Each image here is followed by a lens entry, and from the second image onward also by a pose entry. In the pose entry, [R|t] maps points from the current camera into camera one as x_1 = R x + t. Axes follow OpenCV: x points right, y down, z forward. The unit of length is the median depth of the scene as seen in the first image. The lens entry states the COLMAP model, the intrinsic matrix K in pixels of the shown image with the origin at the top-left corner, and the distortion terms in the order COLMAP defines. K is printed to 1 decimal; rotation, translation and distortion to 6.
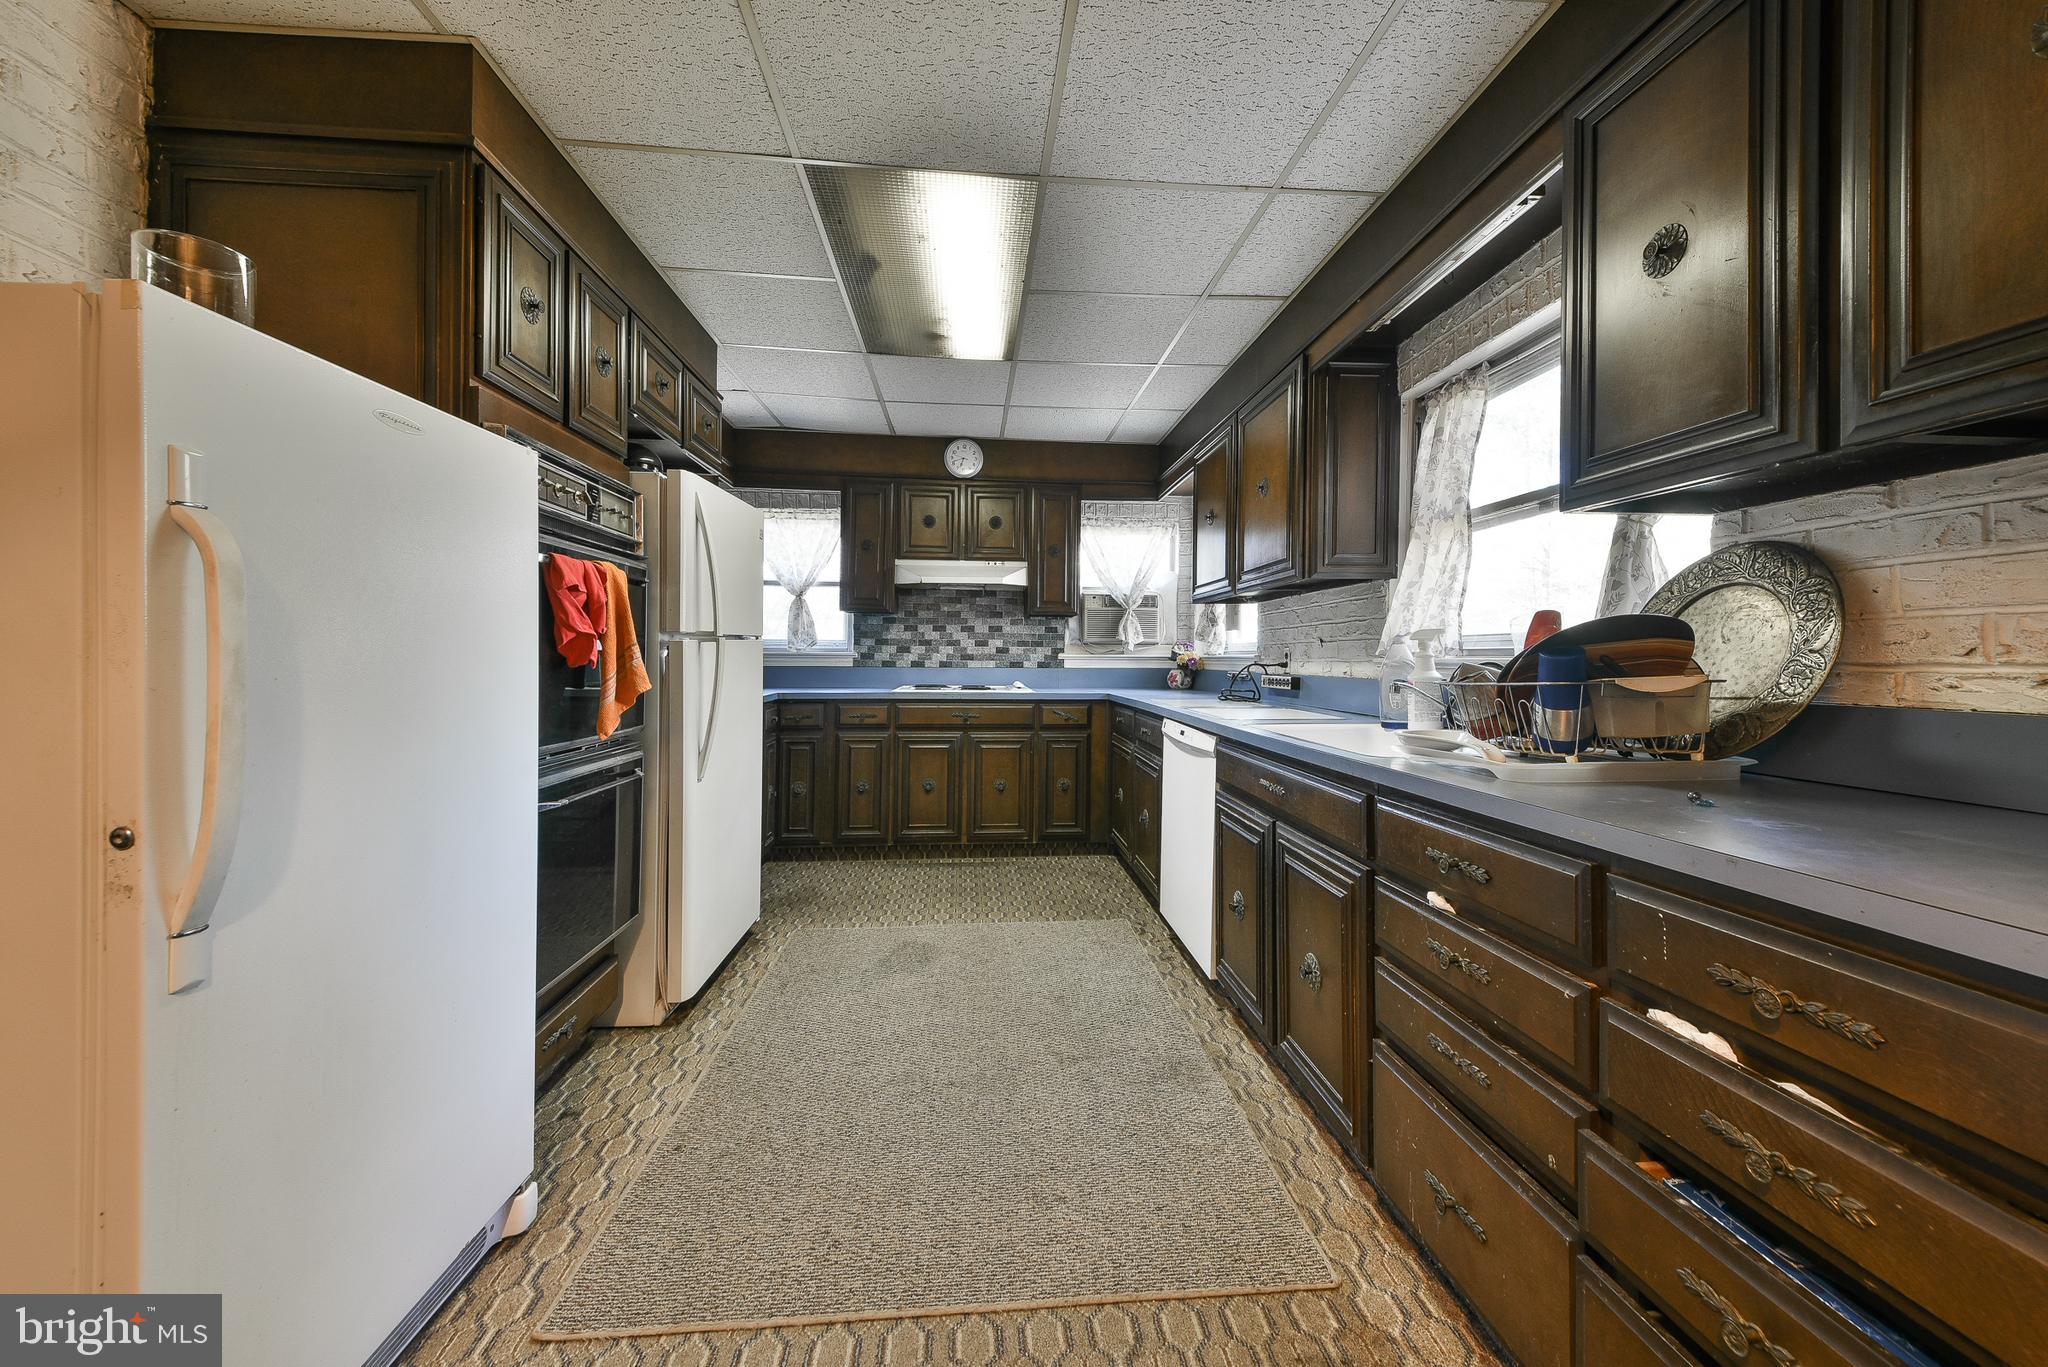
lens RADIAL K [[831.5, 0, 1024.4], [0, 831.5, 642.5], [0, 0, 1]] dist [0.033776, -0.000071]
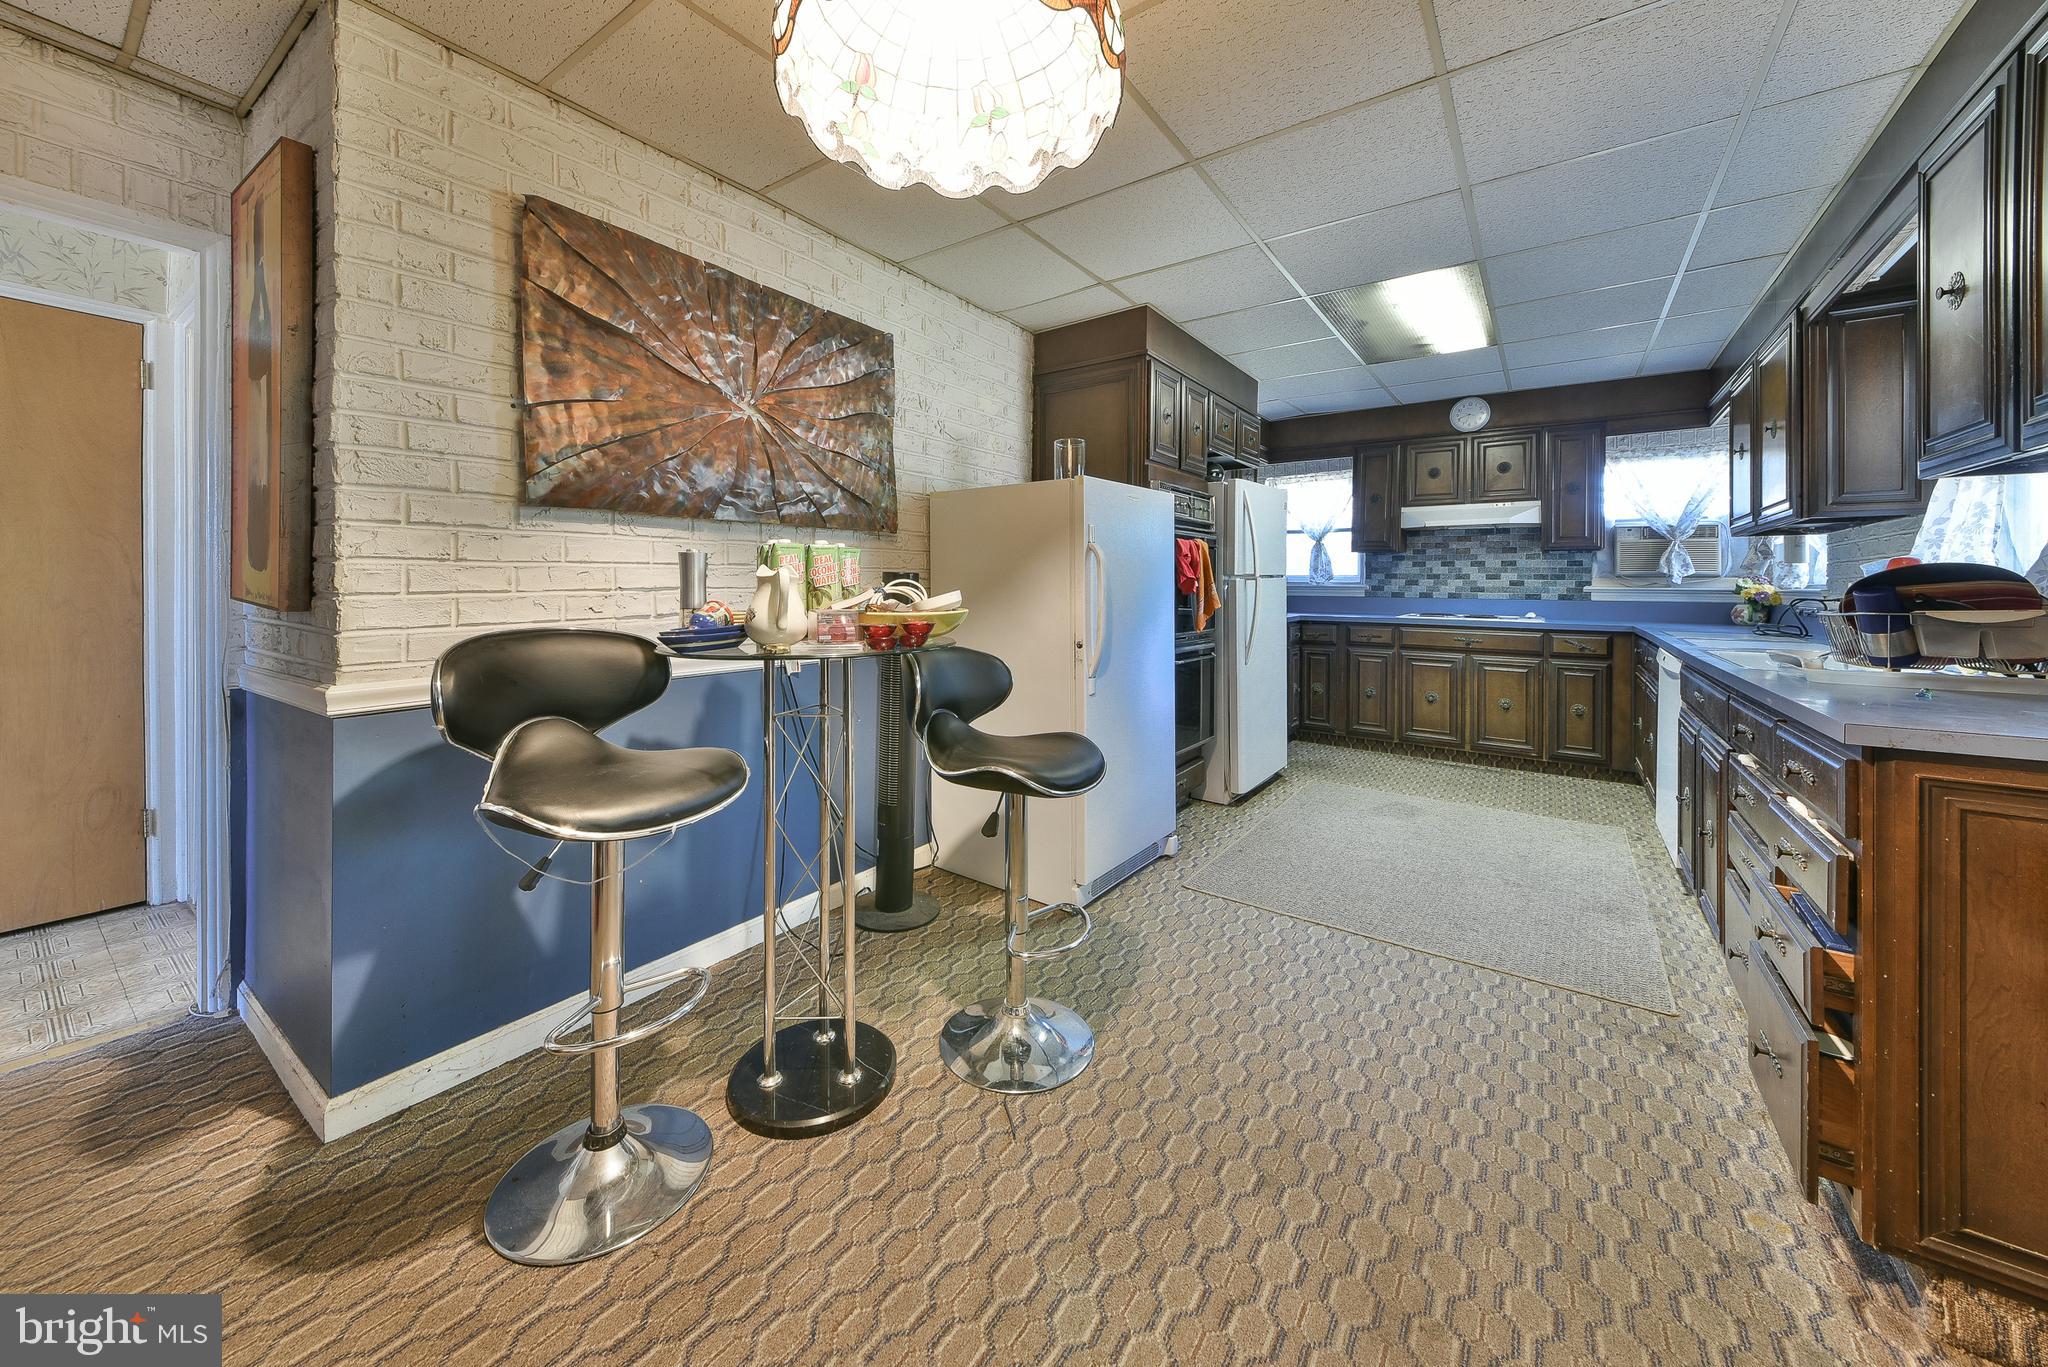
lens RADIAL K [[715.2, 0, 1015.0], [0, 715.2, 581.3], [0, 0, 1]] dist [0.000542, -0.000005]
pose [[0.780200, -0.001650, -0.625528, 0.058242], [0.007195, 0.999954, 0.006337, -0.004545], [0.625488, -0.009445, 0.780176, -0.162427]]
